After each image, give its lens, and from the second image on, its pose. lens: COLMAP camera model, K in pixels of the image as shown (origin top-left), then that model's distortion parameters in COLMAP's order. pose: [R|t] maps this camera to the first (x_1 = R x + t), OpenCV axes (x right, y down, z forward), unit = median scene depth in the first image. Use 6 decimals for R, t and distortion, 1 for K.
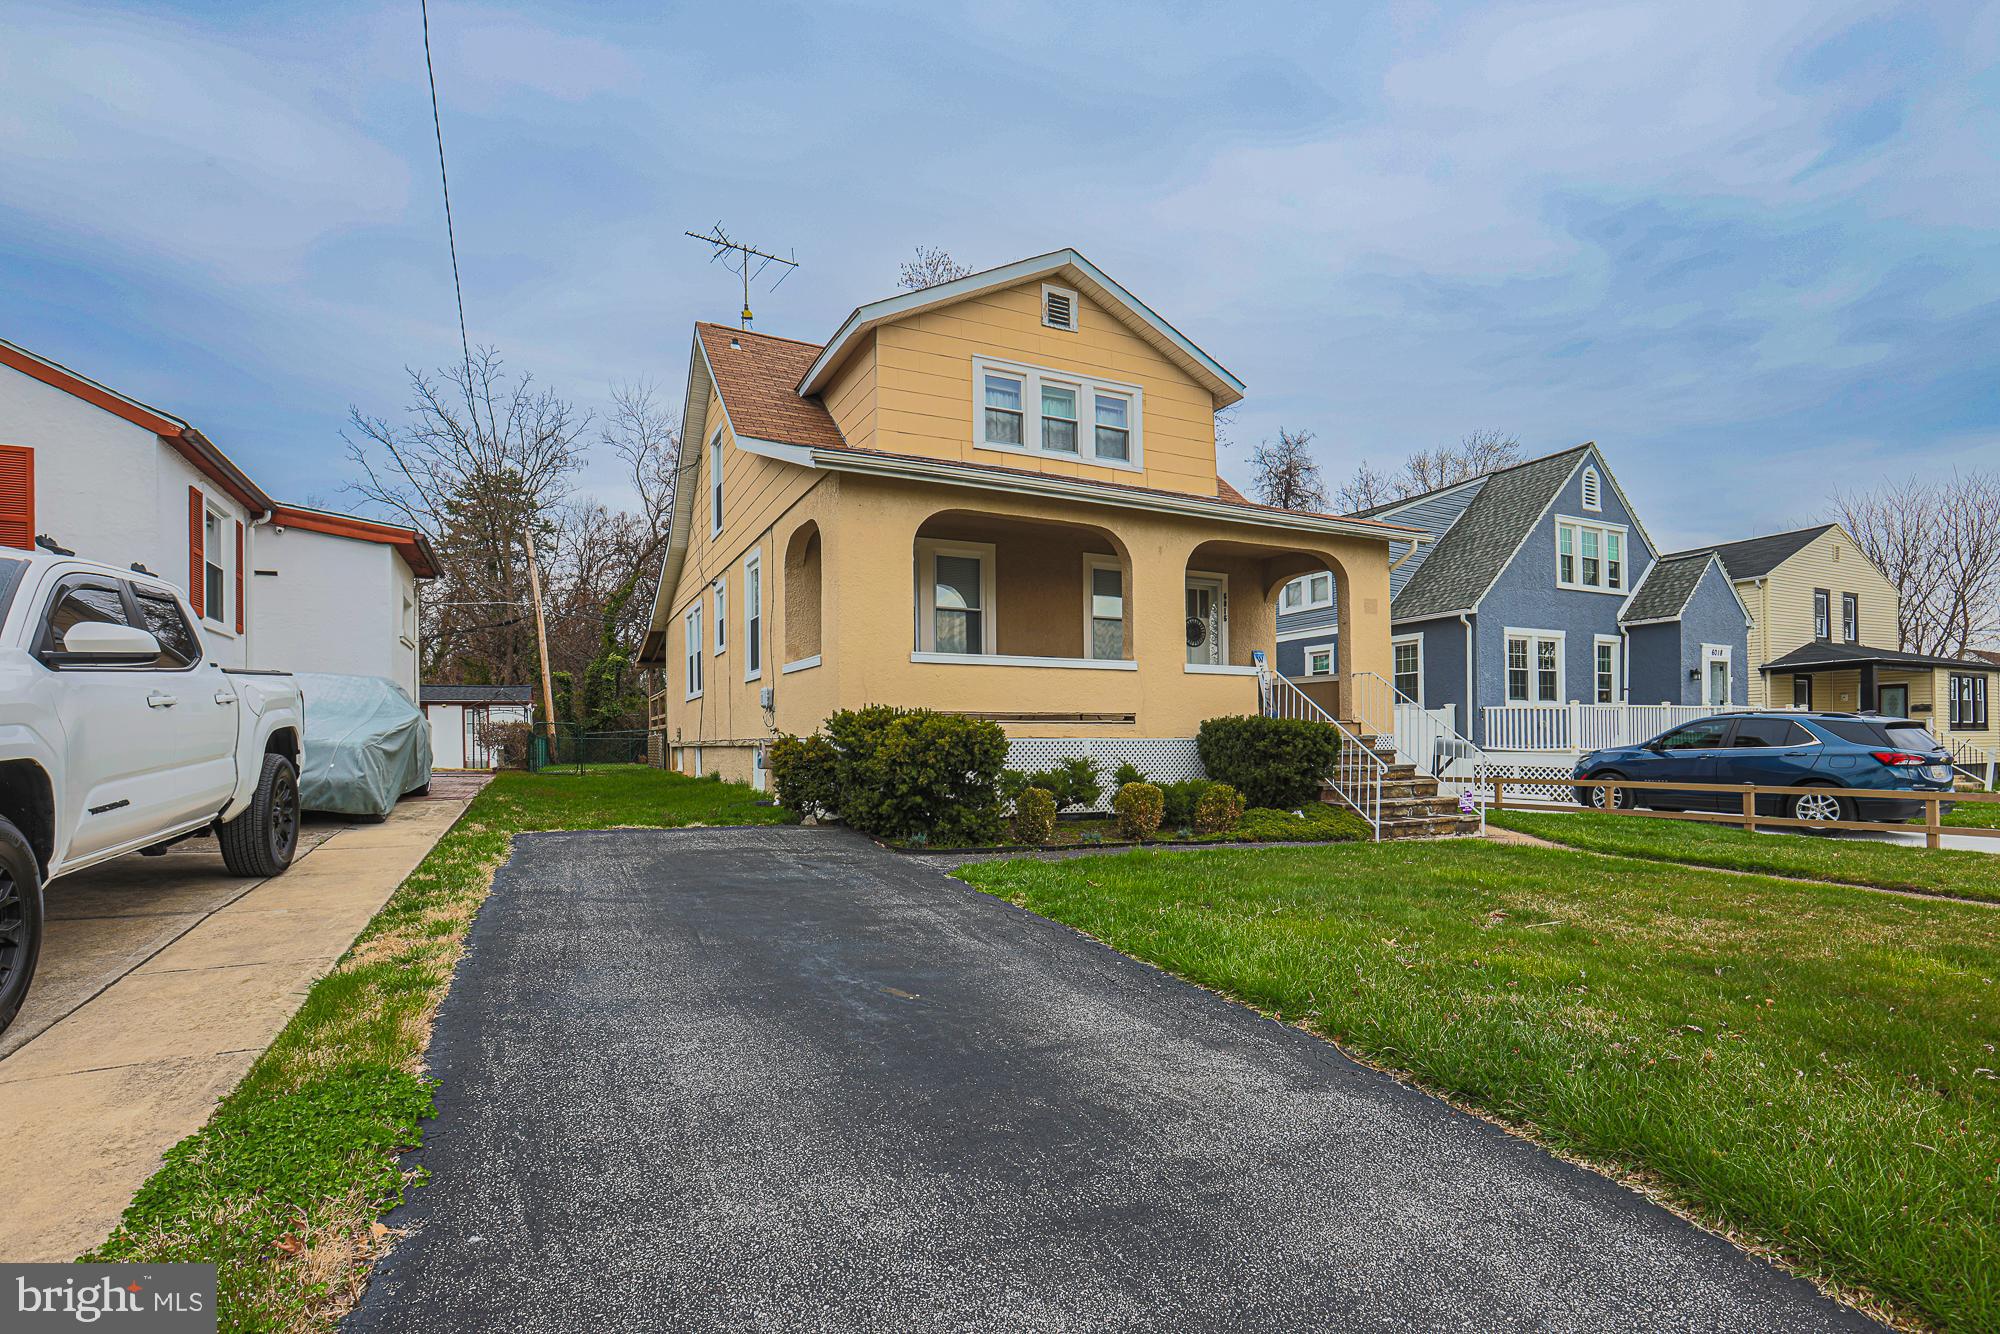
lens RADIAL K [[945.4, 0, 992.7], [0, 945.4, 735.6], [0, 0, 1]] dist [-0.001000, 0.000432]
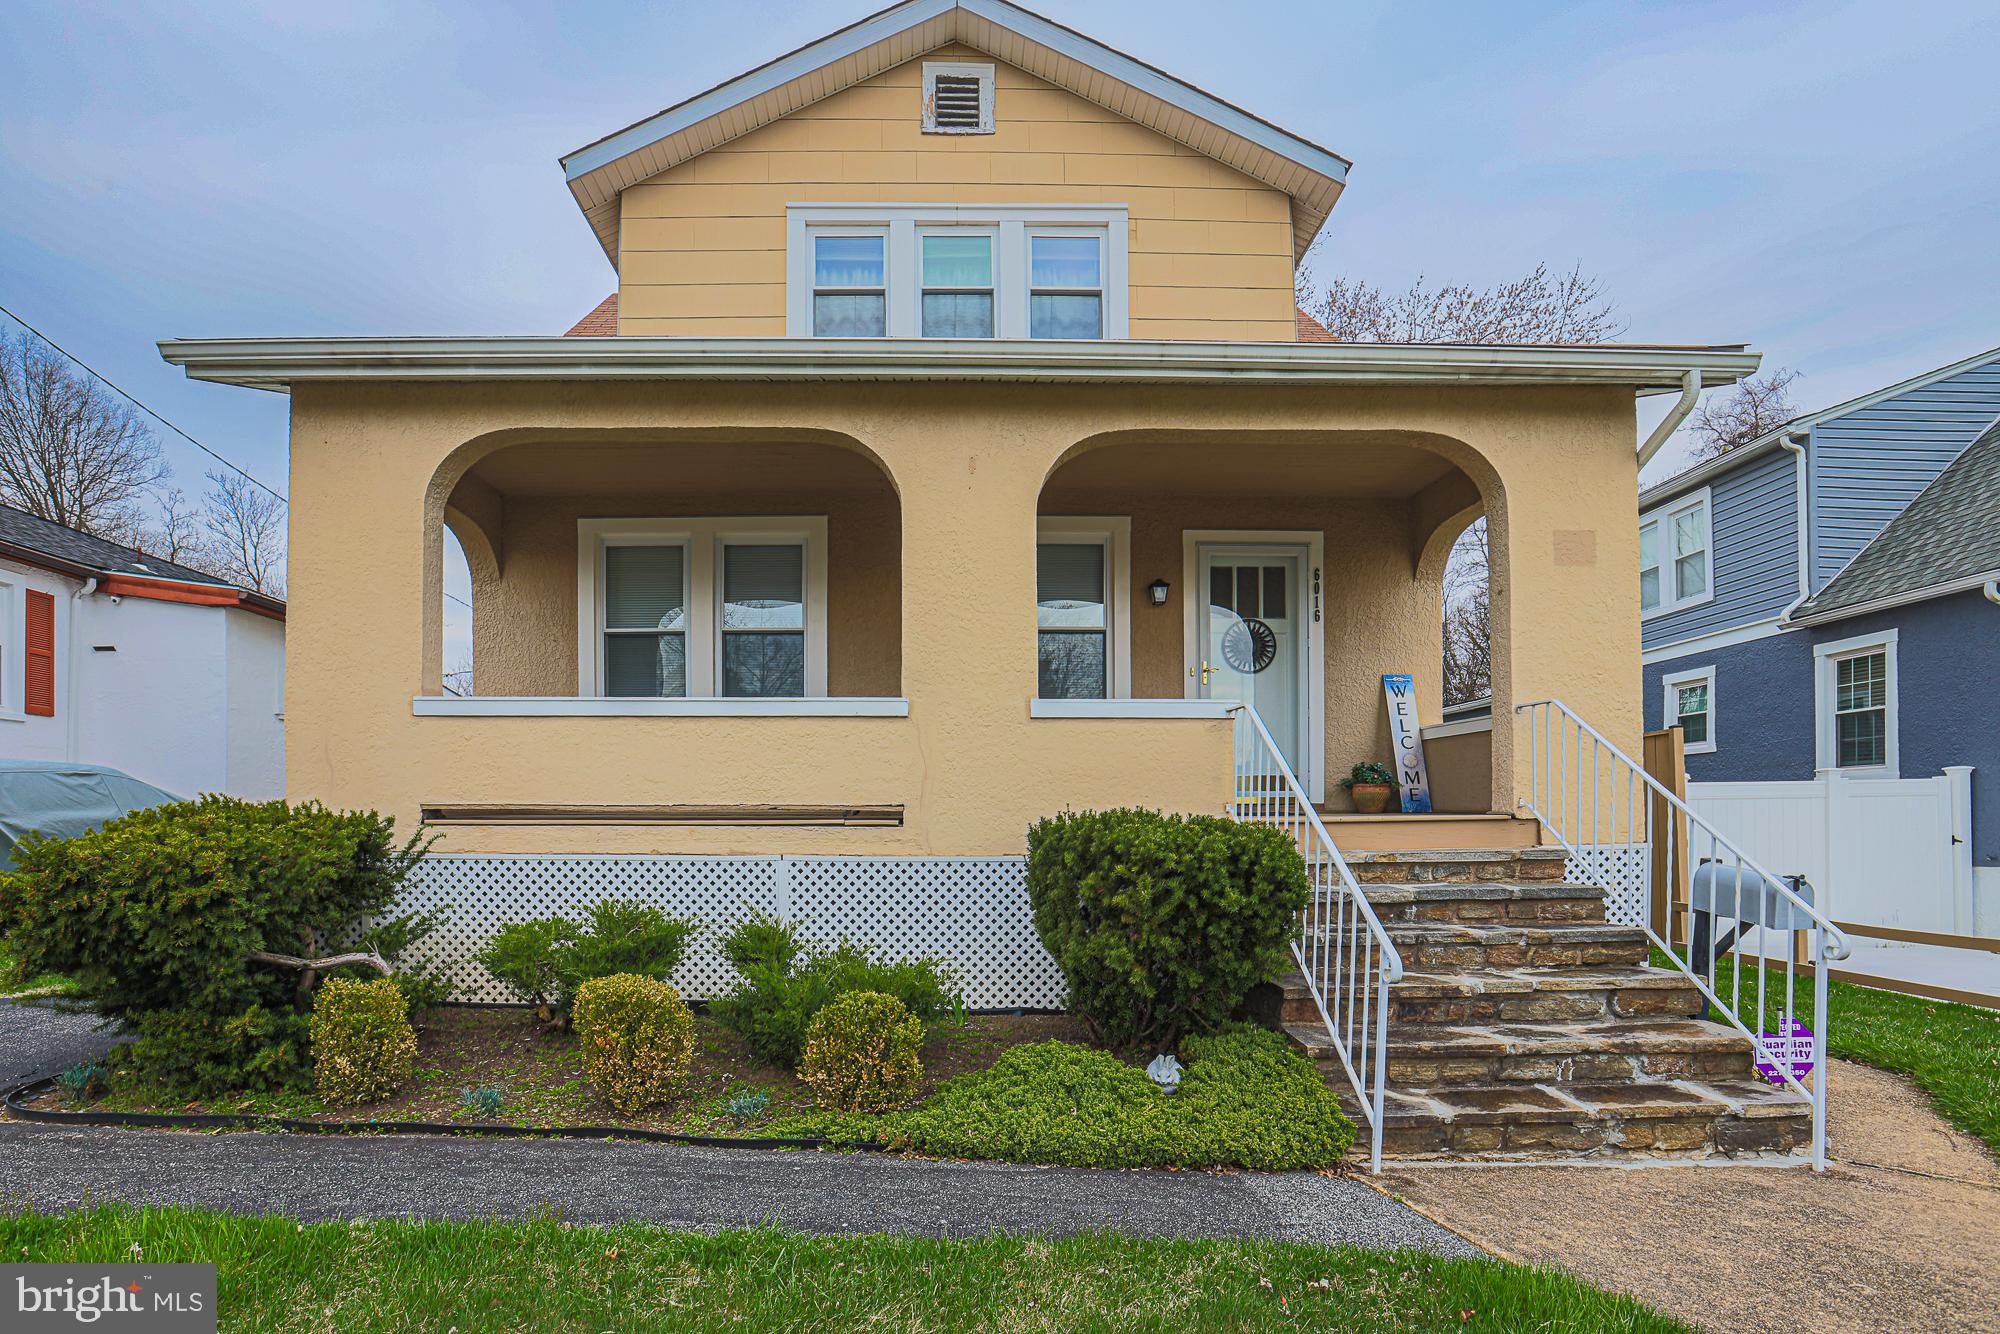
lens RADIAL K [[945.4, 0, 986.0], [0, 945.4, 809.6], [0, 0, 1]] dist [-0.001000, 0.000432]
pose [[0.907434, -0.000015, -0.420195, 0.343365], [0.000967, 0.999997, 0.002053, -0.018955], [0.420194, -0.002270, 0.907431, 0.502230]]
